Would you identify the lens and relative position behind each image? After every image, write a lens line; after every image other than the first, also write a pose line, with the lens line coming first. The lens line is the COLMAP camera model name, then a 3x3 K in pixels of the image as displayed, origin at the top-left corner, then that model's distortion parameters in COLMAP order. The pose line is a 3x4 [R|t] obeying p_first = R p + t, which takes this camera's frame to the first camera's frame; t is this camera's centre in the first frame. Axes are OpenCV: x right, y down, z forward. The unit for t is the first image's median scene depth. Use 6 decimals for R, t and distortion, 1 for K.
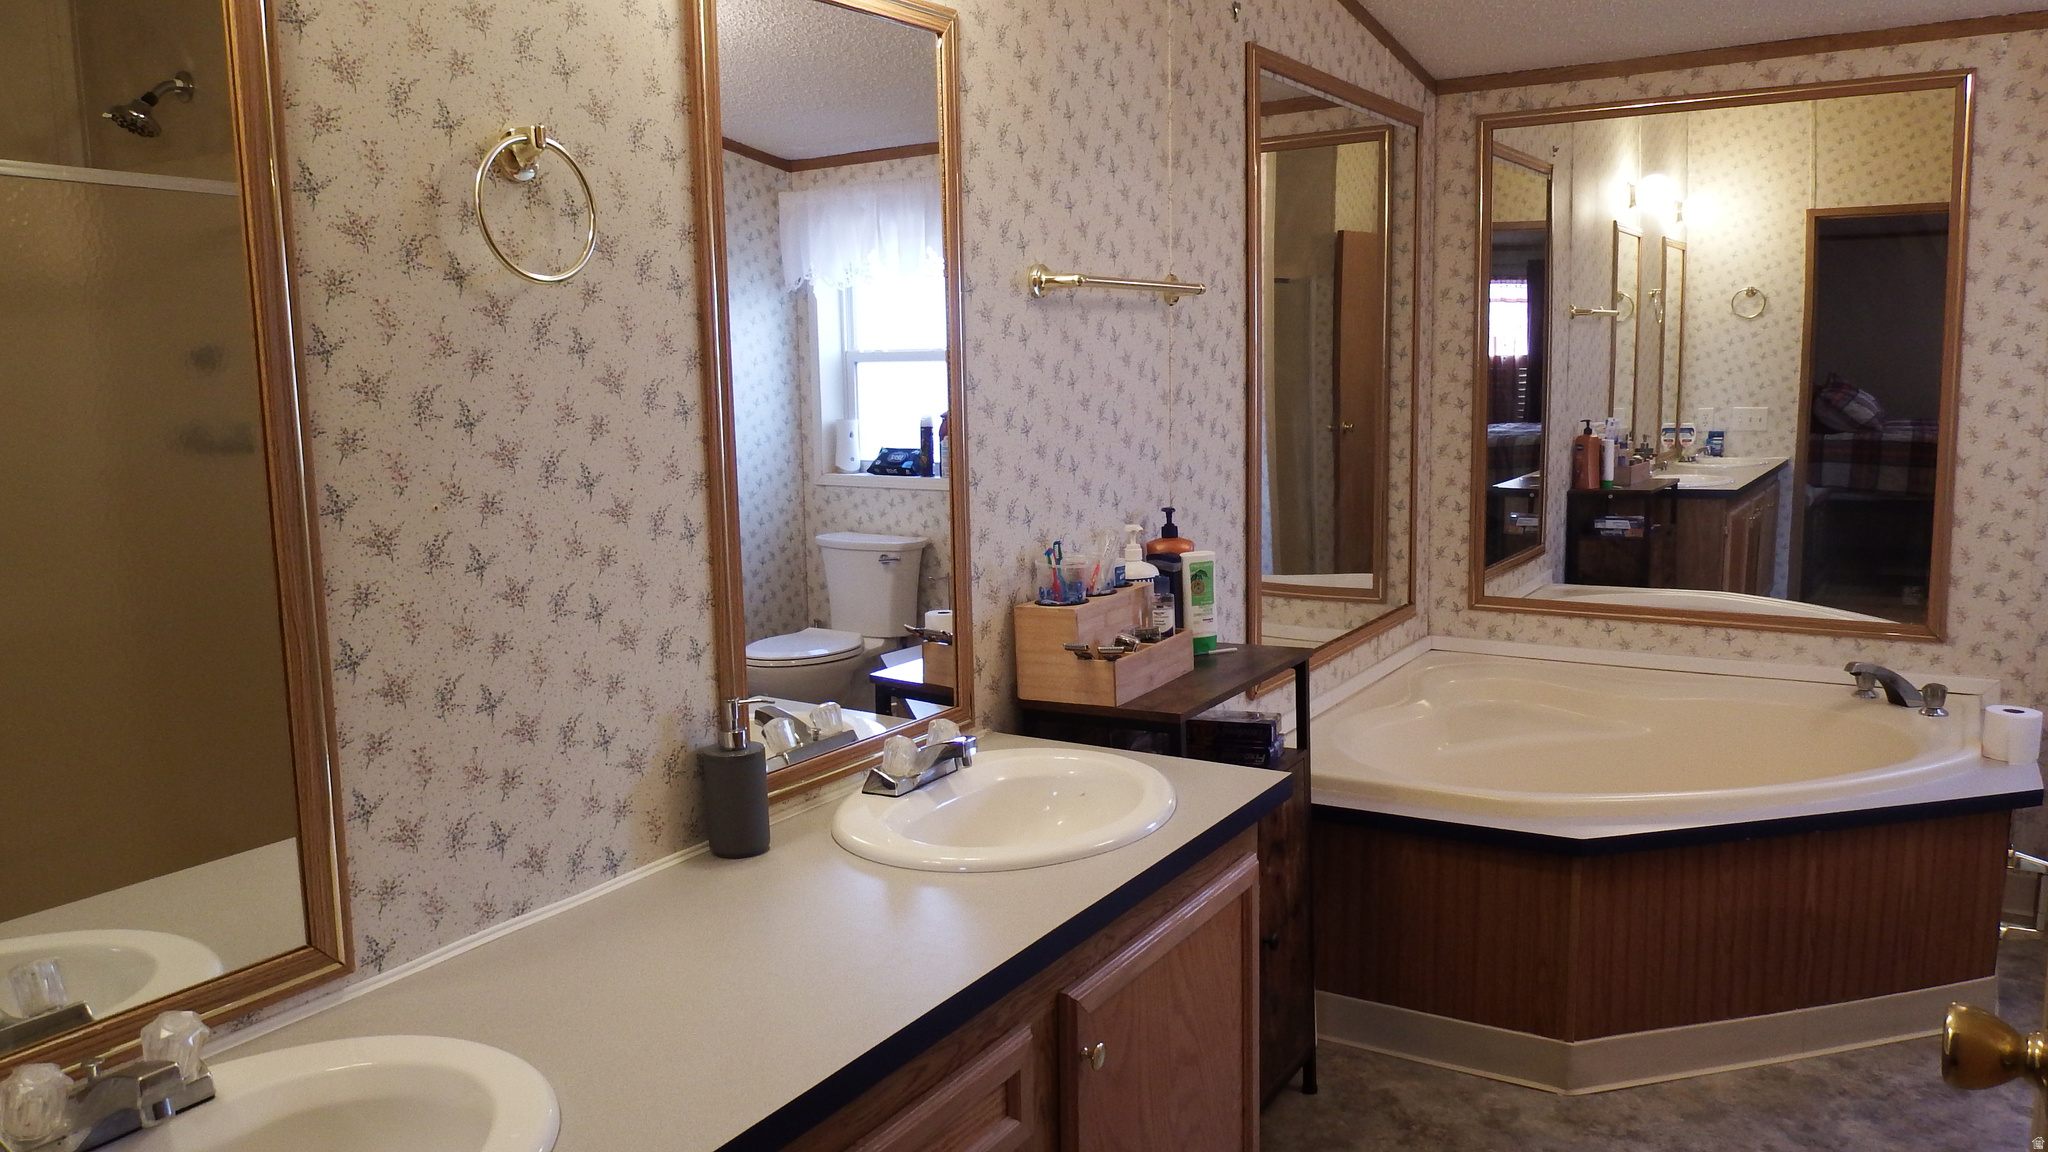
lens RADIAL K [[1485.7, 0, 1041.8], [0, 1485.7, 570.7], [0, 0, 1]] dist [-0.009603, 0.003361]
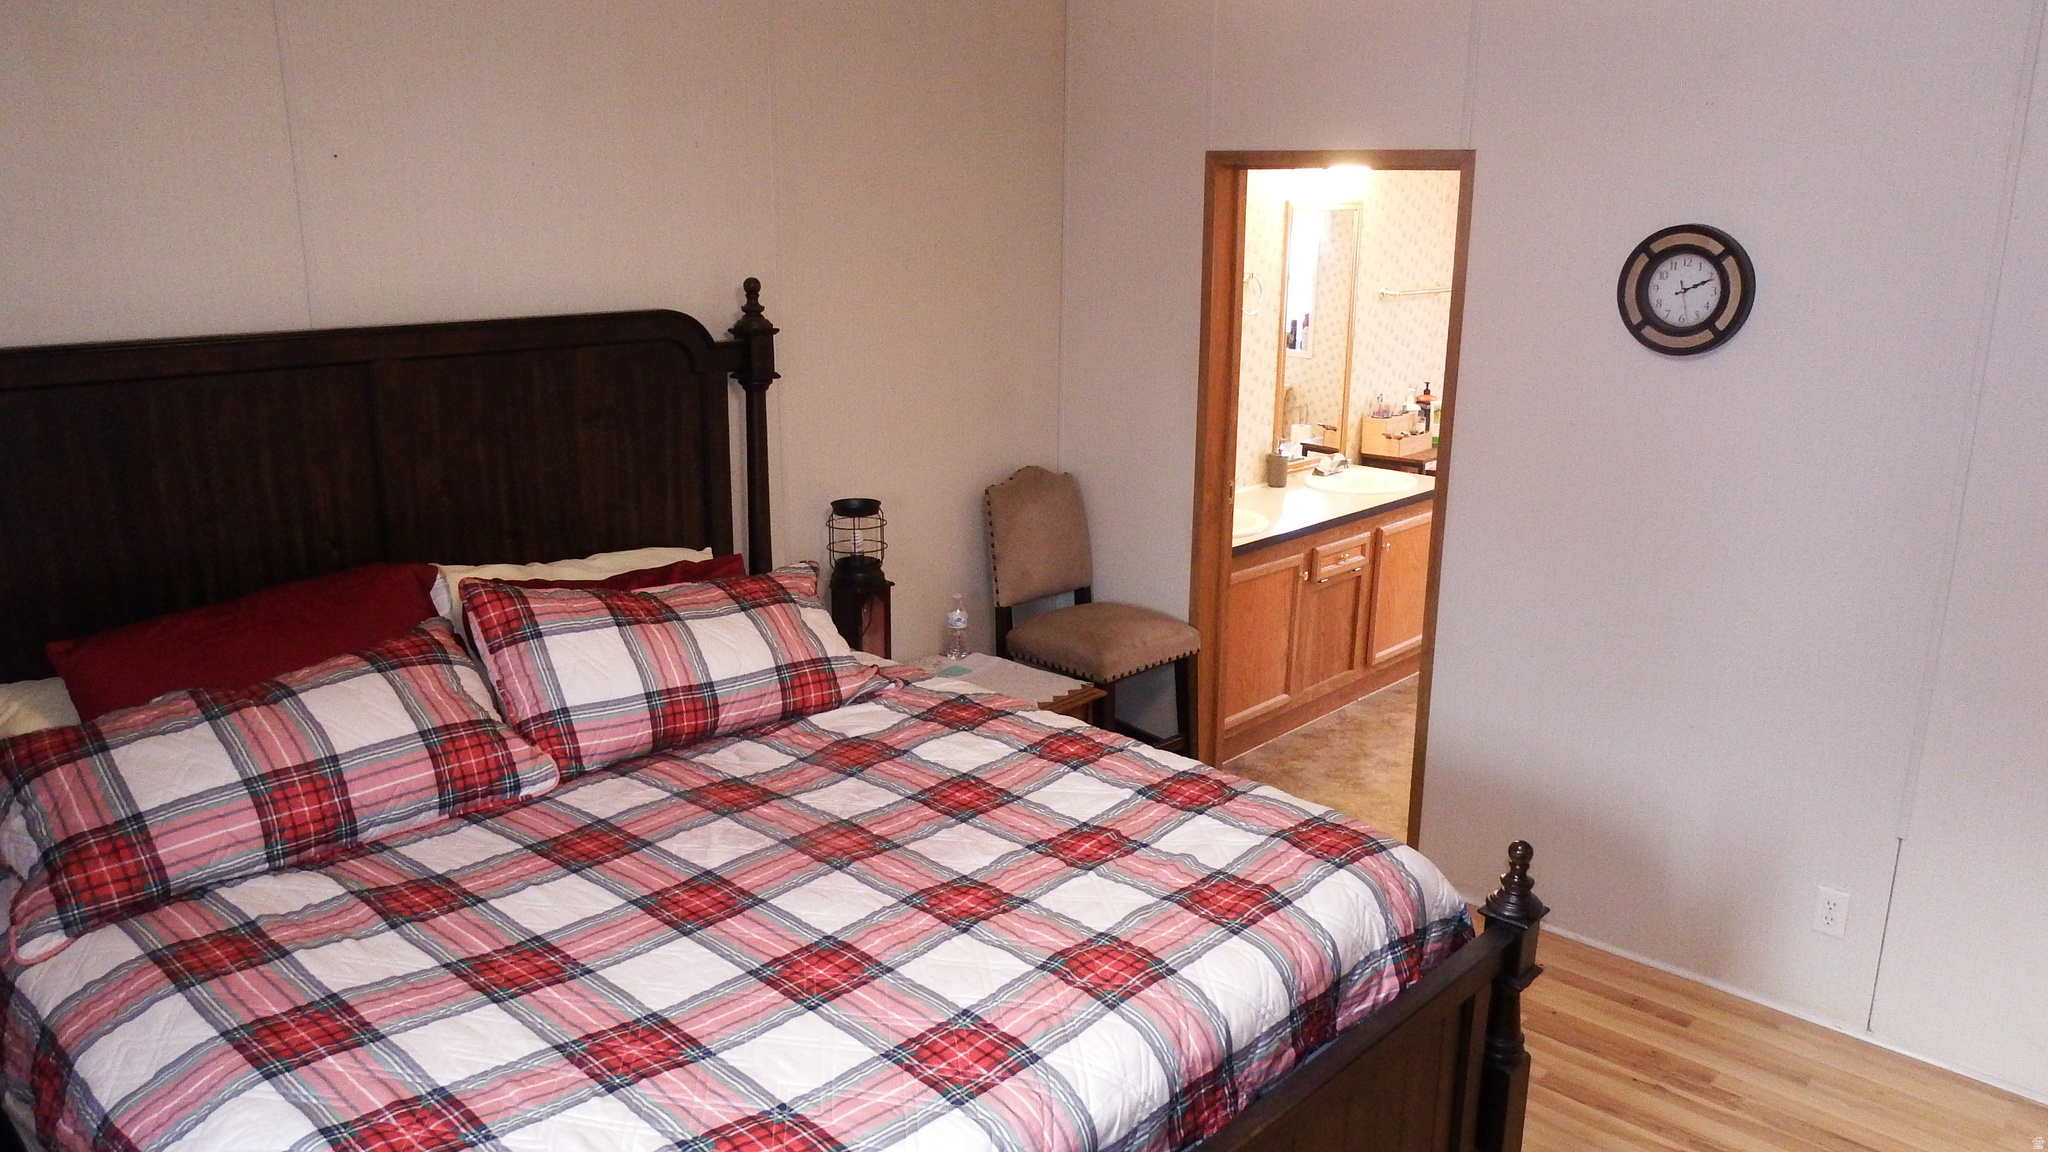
lens RADIAL K [[1485.7, 0, 1041.8], [0, 1485.7, 570.7], [0, 0, 1]] dist [-0.009603, 0.003361]
pose [[0.982159, 0.080416, -0.169991, -0.110335], [-0.060777, 0.991183, 0.117734, 0.017533], [0.177960, -0.105302, 0.978387, -1.738267]]
